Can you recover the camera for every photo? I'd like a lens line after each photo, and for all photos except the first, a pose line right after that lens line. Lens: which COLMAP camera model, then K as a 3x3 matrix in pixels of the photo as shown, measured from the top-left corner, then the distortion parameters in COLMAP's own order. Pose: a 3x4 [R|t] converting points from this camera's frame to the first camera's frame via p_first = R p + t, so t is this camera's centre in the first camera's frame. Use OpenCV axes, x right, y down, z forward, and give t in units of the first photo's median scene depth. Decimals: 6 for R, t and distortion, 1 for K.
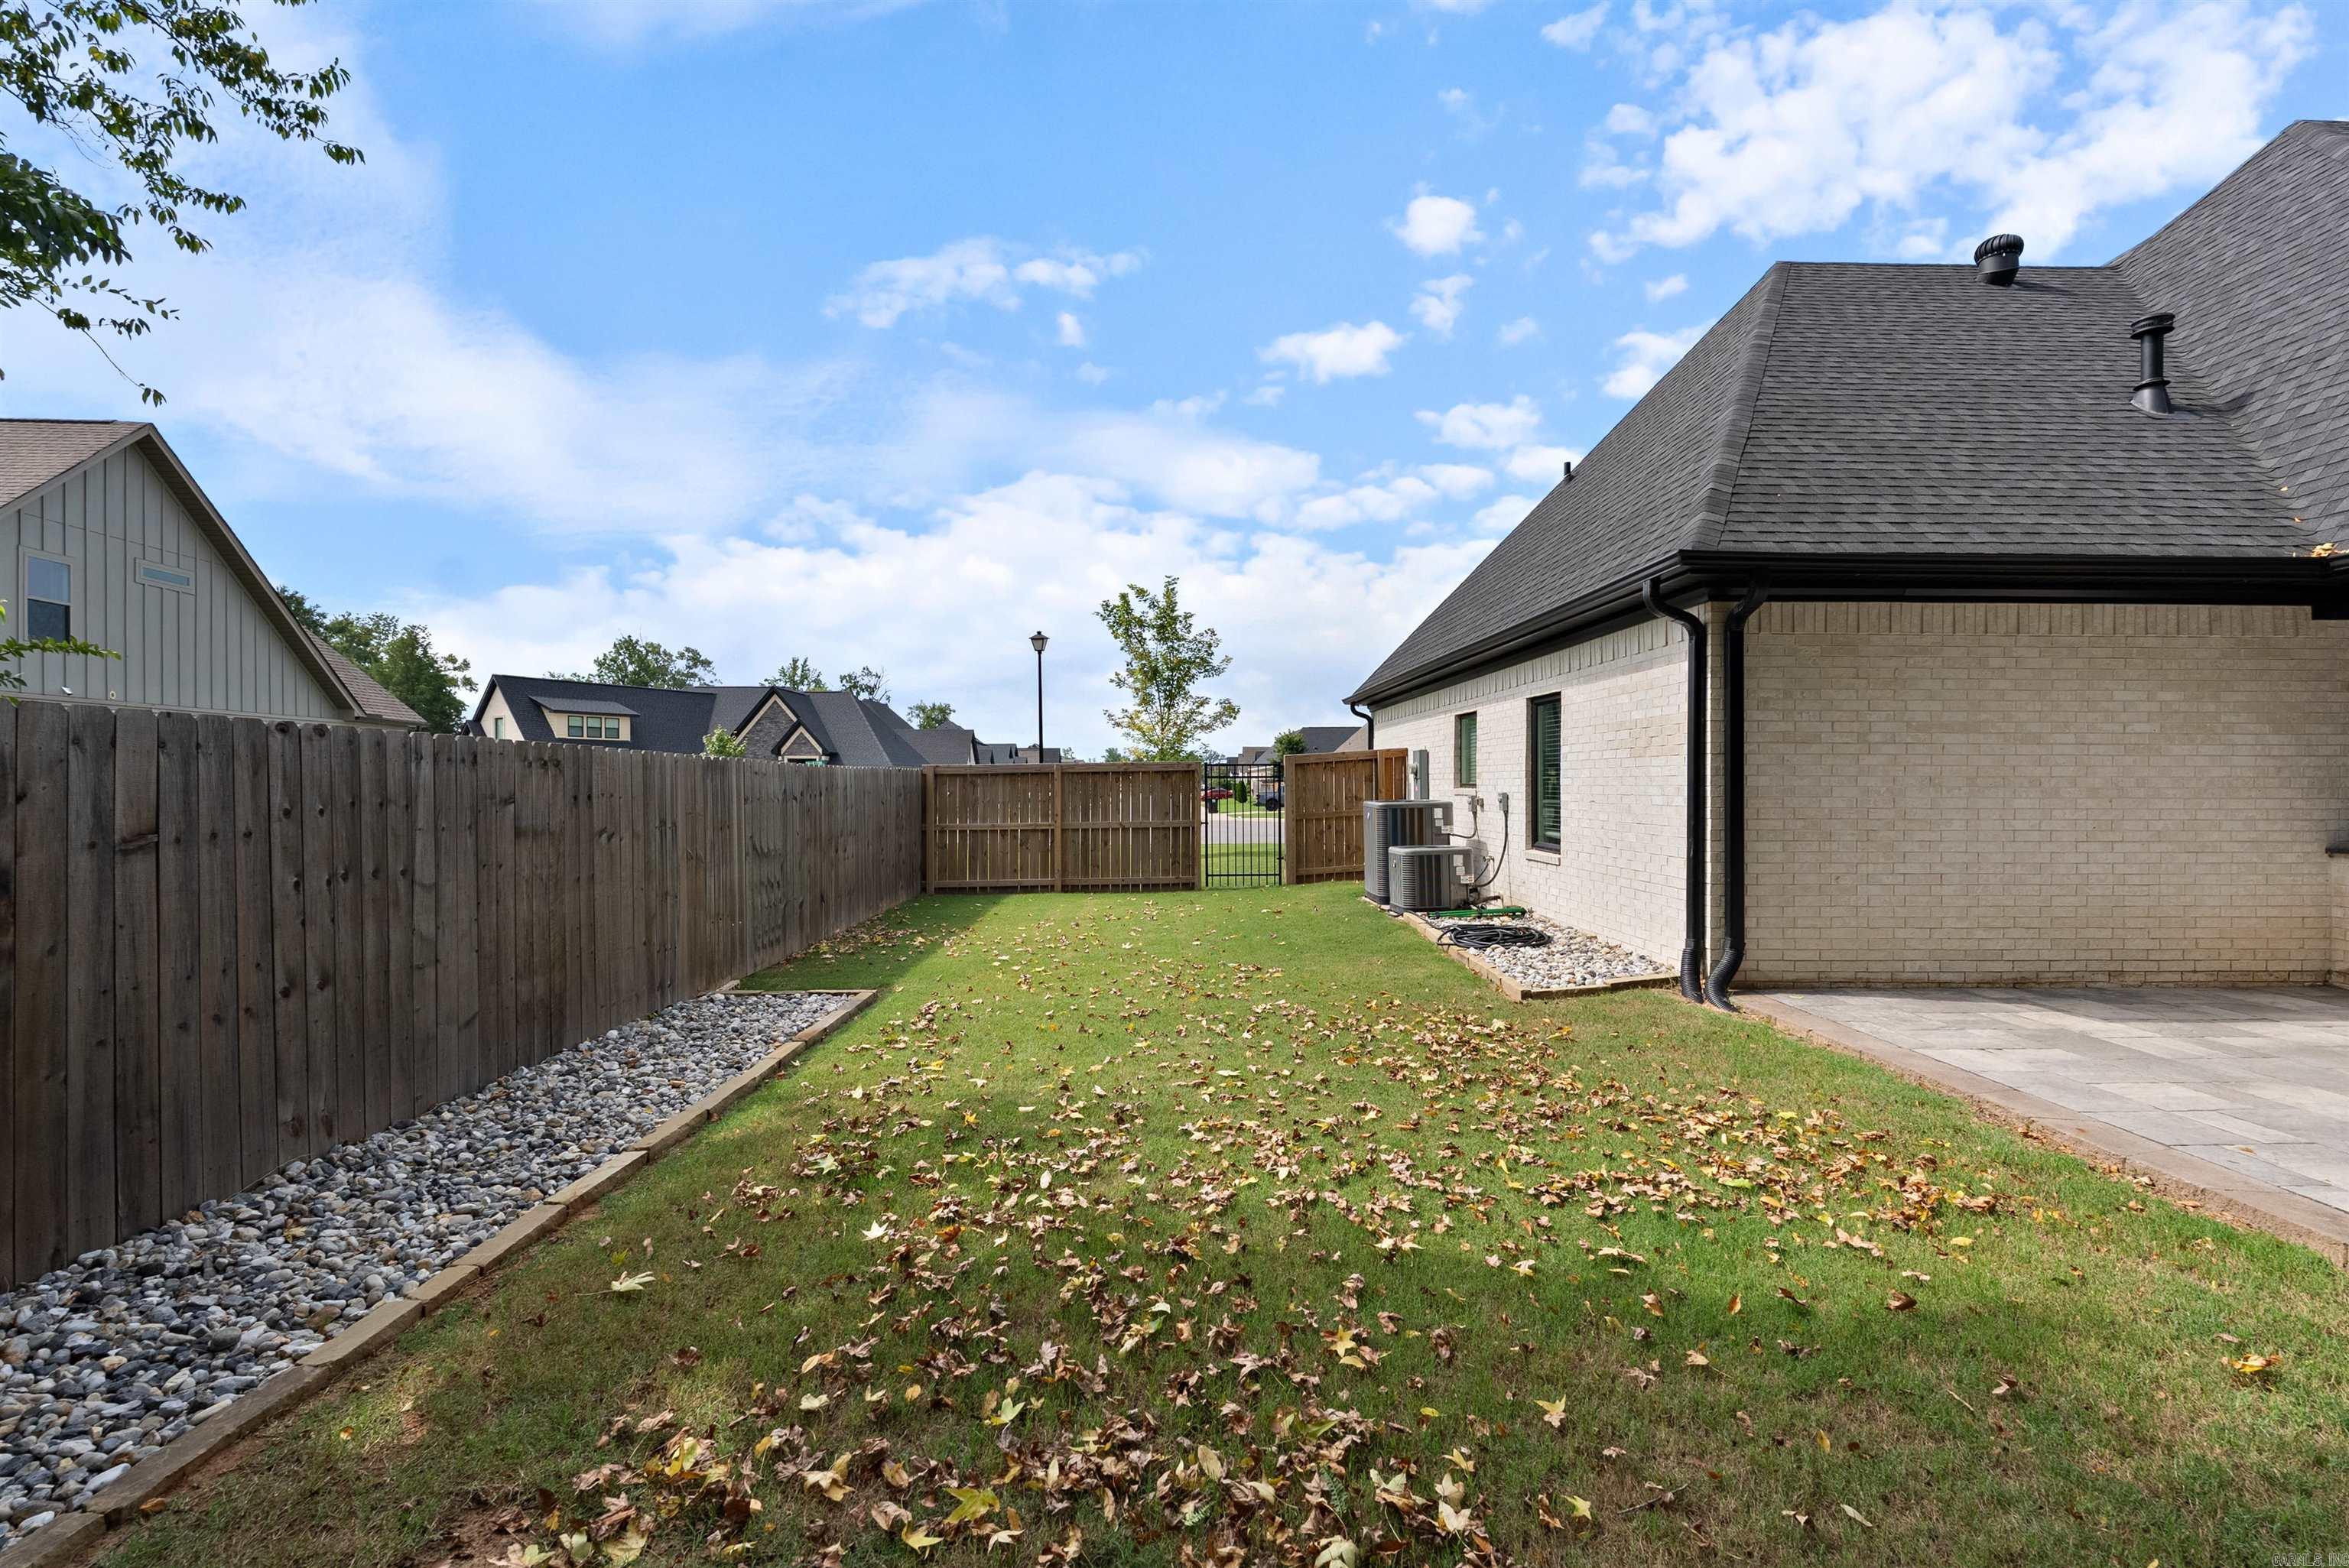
lens RADIAL K [[1033.2, 0, 1193.9], [0, 1033.2, 784.0], [0, 0, 1]] dist [-0.006395, 0.000472]
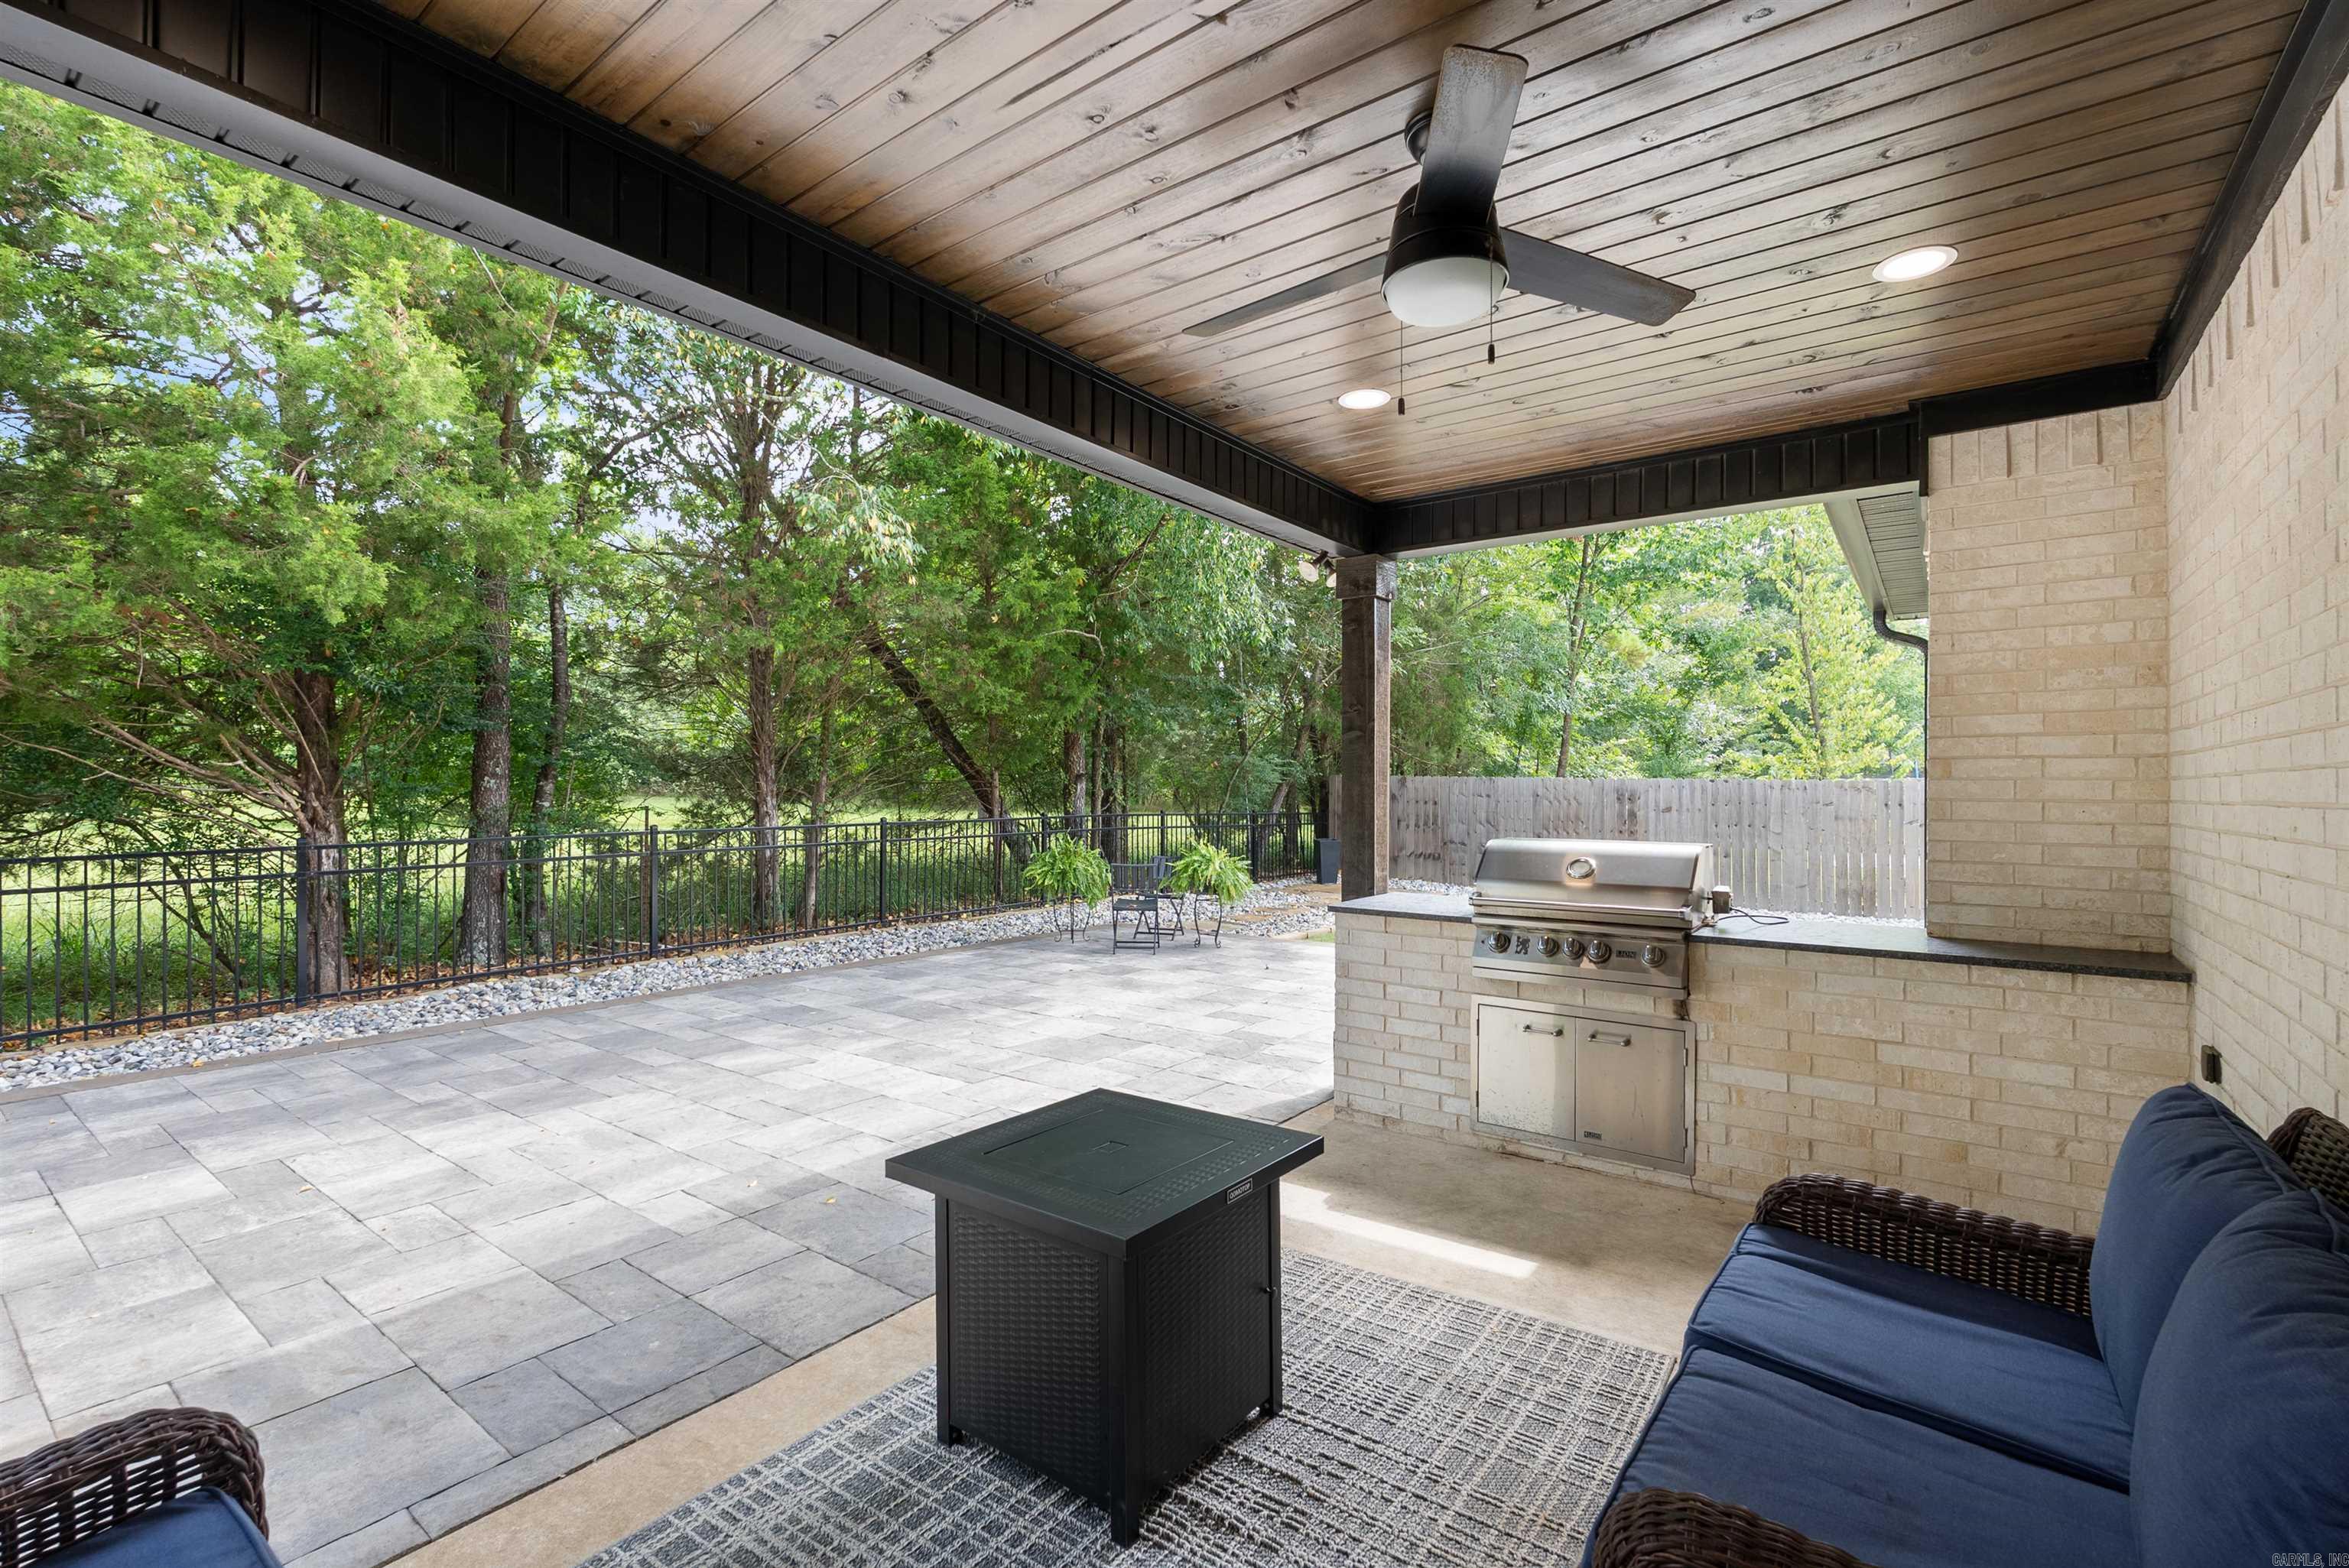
lens RADIAL K [[1033.2, 0, 1172.4], [0, 1033.2, 787.4], [0, 0, 1]] dist [-0.006395, 0.000472]
pose [[-0.624905, -0.004750, -0.780686, 1.682008], [-0.005870, 0.999982, -0.001386, -0.009641], [0.780679, 0.003717, -0.624922, 0.939773]]
